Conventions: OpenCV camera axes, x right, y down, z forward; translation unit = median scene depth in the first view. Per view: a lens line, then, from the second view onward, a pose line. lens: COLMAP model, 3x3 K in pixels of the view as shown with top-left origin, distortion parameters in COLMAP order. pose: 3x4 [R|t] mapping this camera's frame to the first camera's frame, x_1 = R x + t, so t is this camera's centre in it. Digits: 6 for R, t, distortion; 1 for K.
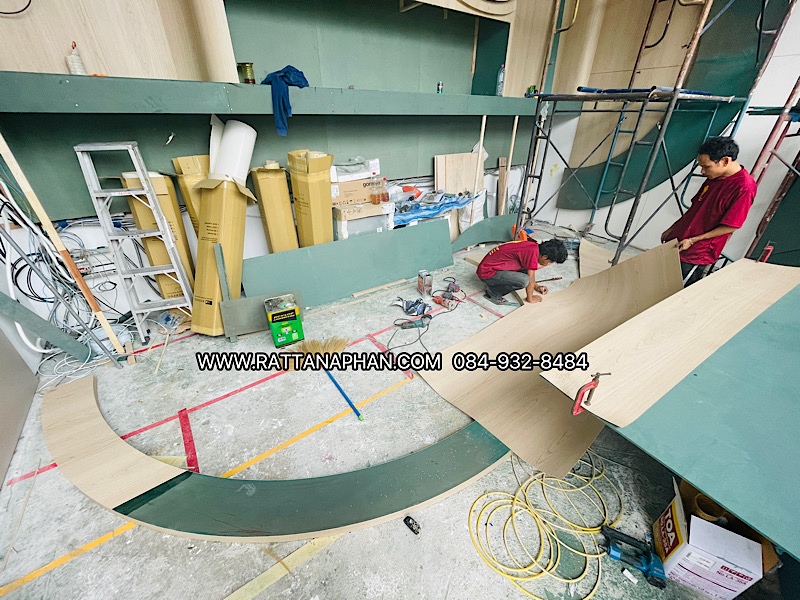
lens RADIAL K [[323.4, 0, 401.1], [0, 323.4, 299.1], [0, 0, 1]] dist [-0.002726, 0.000157]
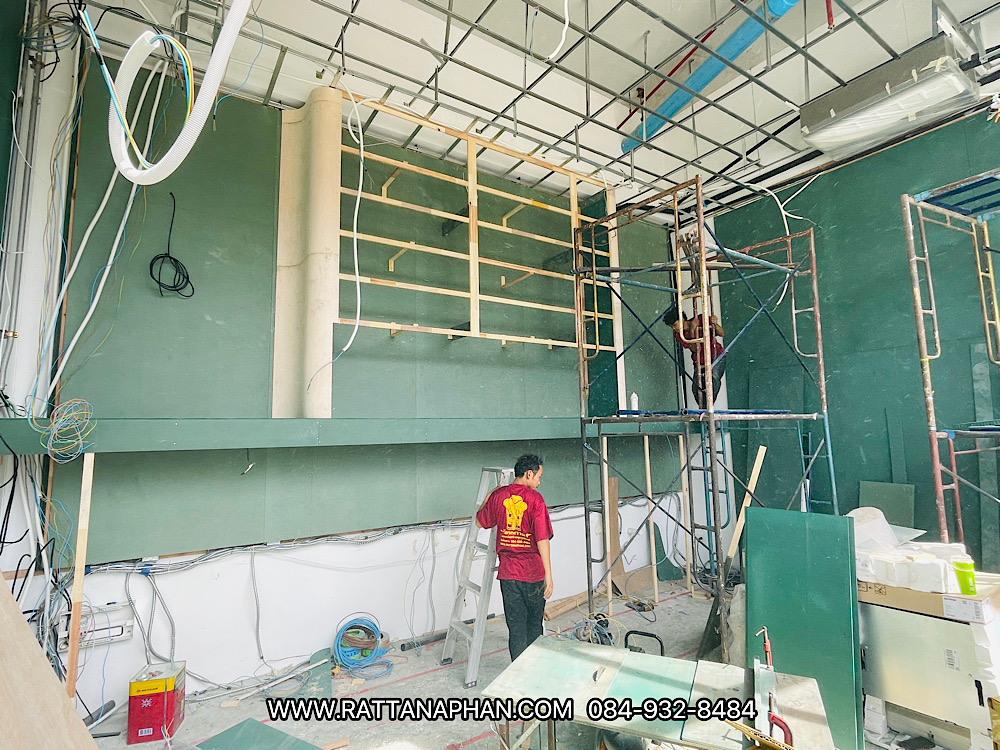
lens RADIAL K [[514.2, 0, 500.5], [0, 514.2, 370.9], [0, 0, 1]] dist [0.001024, -0.001767]
pose [[0.999056, -0.027024, -0.034007, 0.041833], [0.001730, 0.807032, -0.590506, 0.091010], [0.043402, 0.589889, 0.806317, -0.211756]]
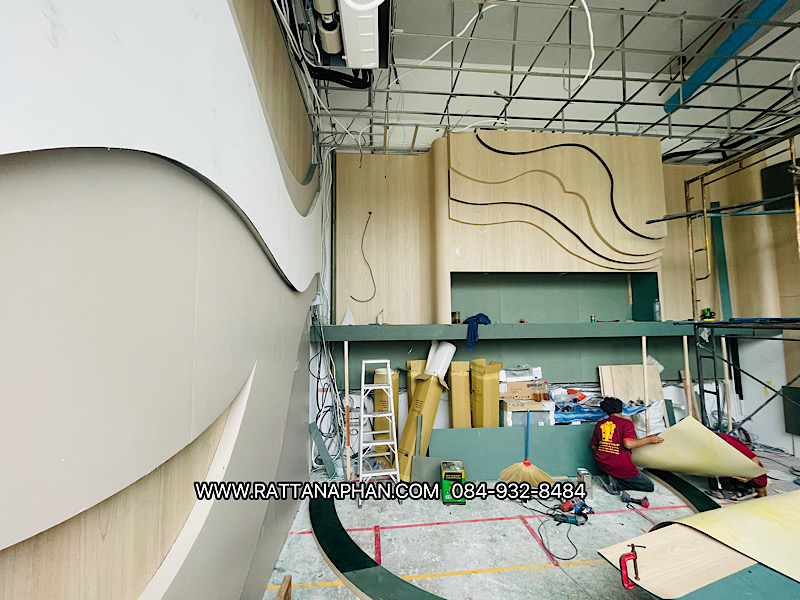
lens RADIAL K [[323.4, 0, 401.1], [0, 323.4, 299.1], [0, 0, 1]] dist [-0.002726, 0.000157]
pose [[0.857321, -0.047018, -0.512631, 0.122045], [-0.241971, 0.842147, -0.481912, 0.094200], [0.454369, 0.537195, 0.710613, -0.312276]]
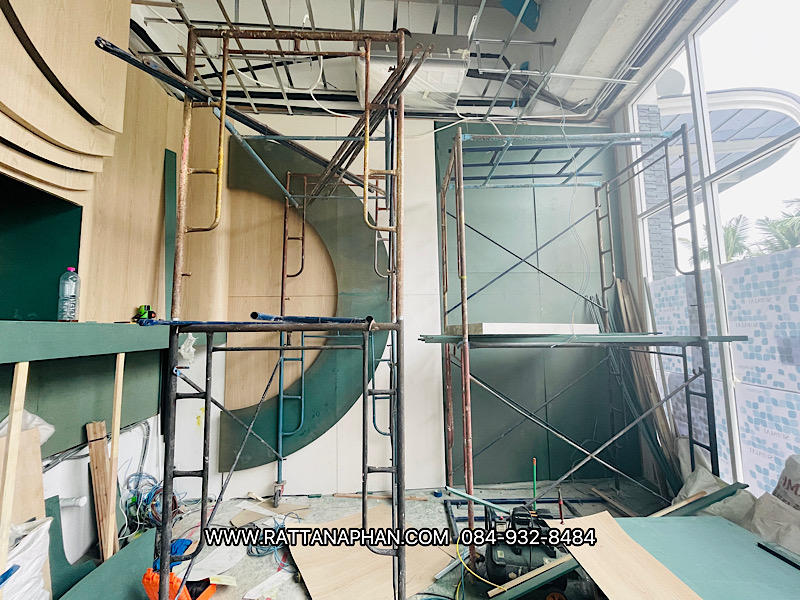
lens RADIAL K [[323.4, 0, 401.1], [0, 323.4, 299.1], [0, 0, 1]] dist [-0.002726, 0.000157]
pose [[0.518981, 0.067412, 0.852123, 0.168001], [0.435470, 0.836969, -0.331434, -0.317594], [-0.735543, 0.543083, 0.405015, 0.478386]]
